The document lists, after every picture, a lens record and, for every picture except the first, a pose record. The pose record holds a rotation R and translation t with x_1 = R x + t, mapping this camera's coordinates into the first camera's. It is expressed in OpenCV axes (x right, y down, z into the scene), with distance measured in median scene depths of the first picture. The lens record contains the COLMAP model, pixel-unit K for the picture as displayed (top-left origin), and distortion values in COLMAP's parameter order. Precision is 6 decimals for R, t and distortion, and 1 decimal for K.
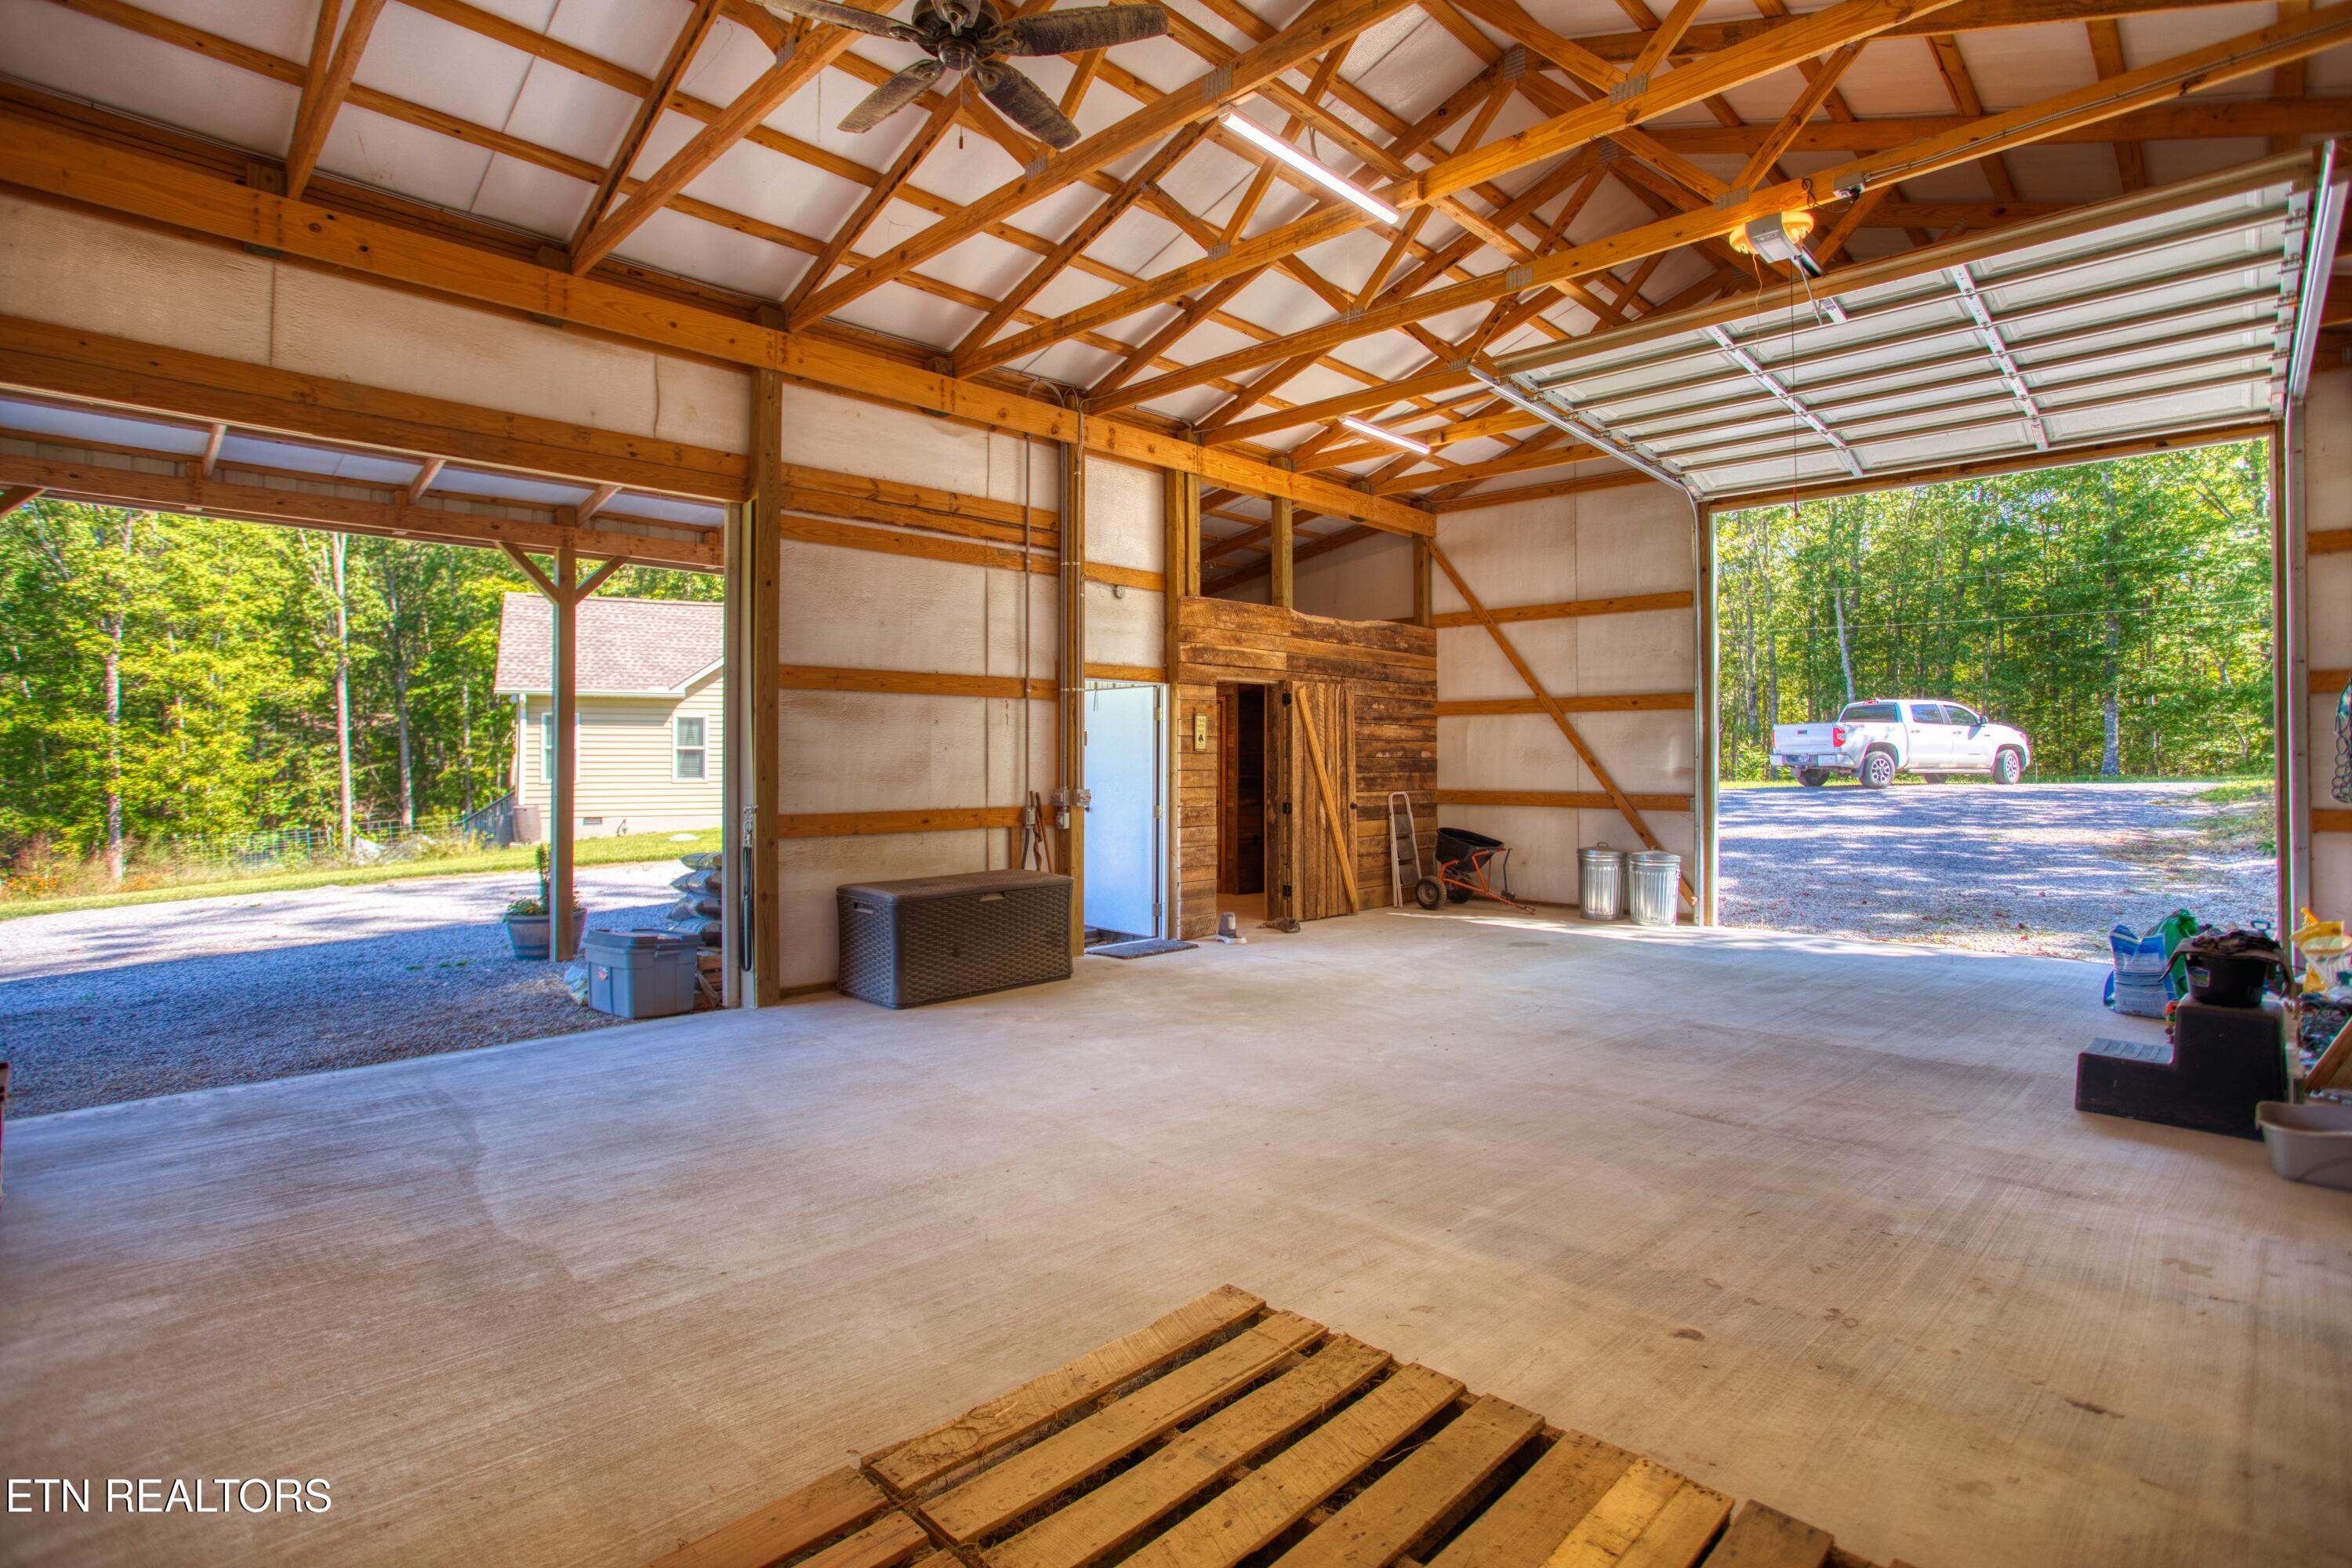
lens RADIAL K [[1143.2, 0, 1173.1], [0, 1143.2, 753.8], [0, 0, 1]] dist [-0.056637, 0.001160]
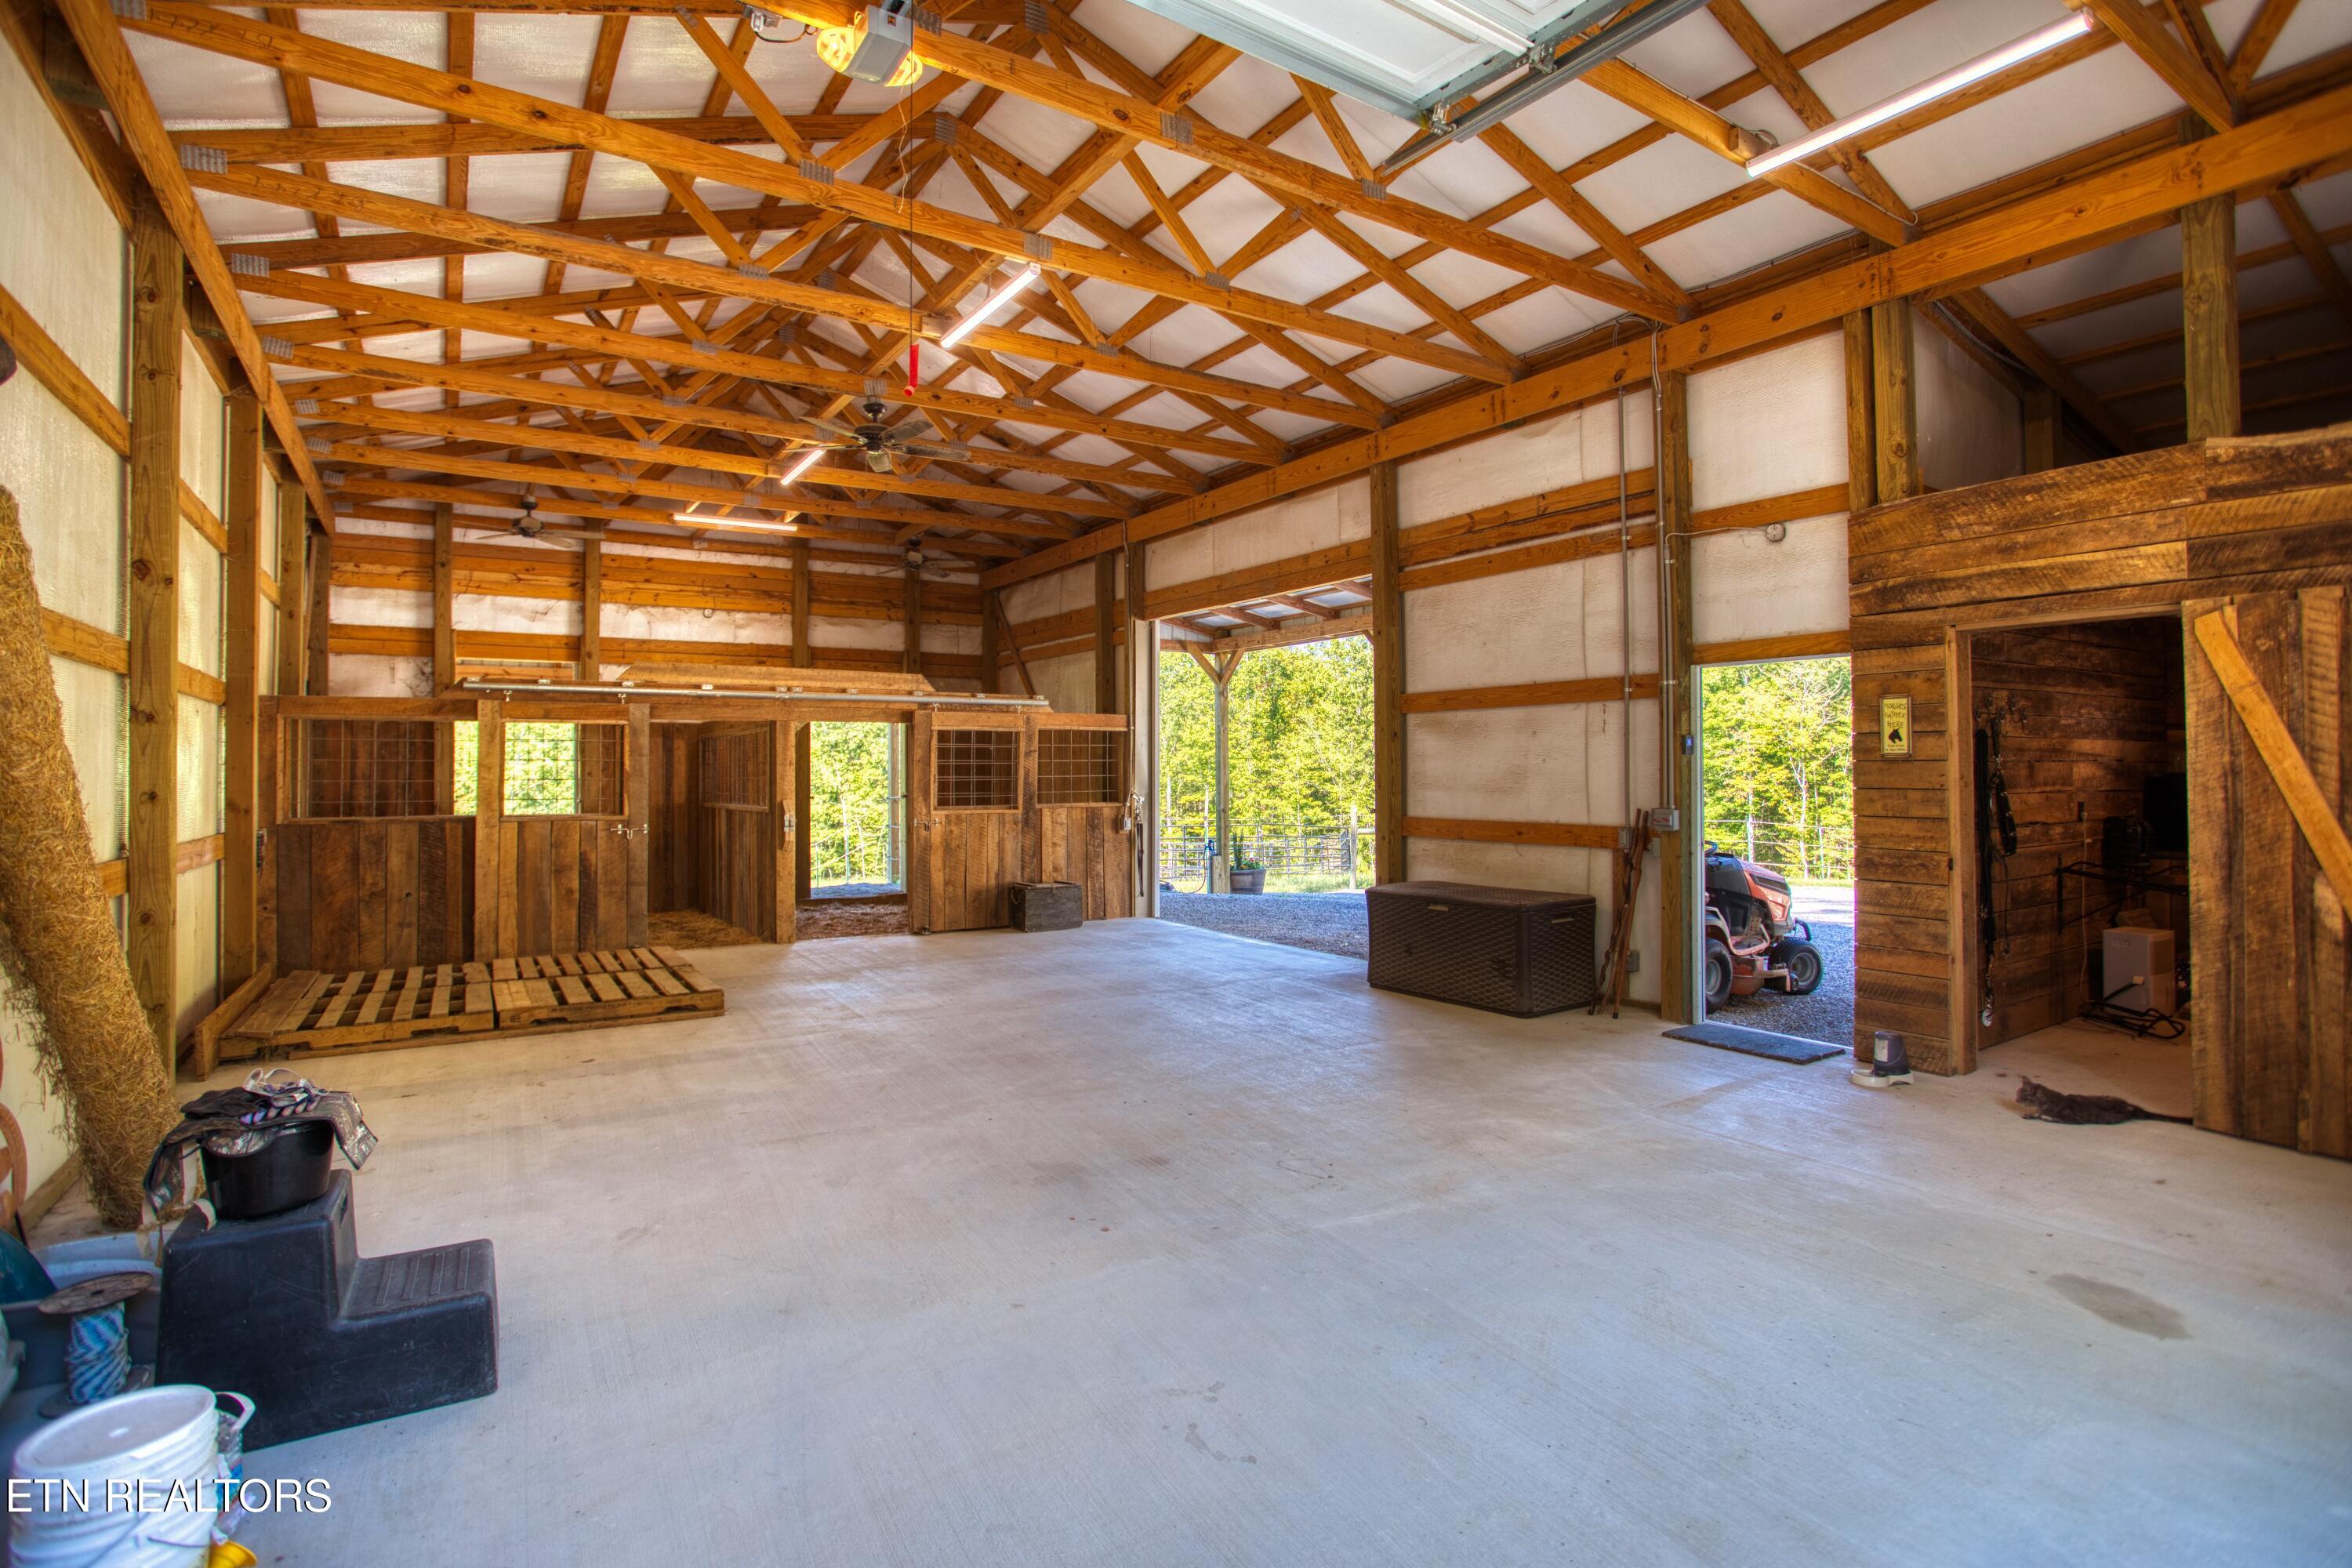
lens RADIAL K [[1143.2, 0, 1173.1], [0, 1143.2, 753.8], [0, 0, 1]] dist [-0.056637, 0.001160]
pose [[-0.223776, -0.008774, -0.974601, 0.776289], [0.011518, 0.999866, -0.011646, -0.002046], [0.974573, -0.013832, -0.223645, 0.871807]]
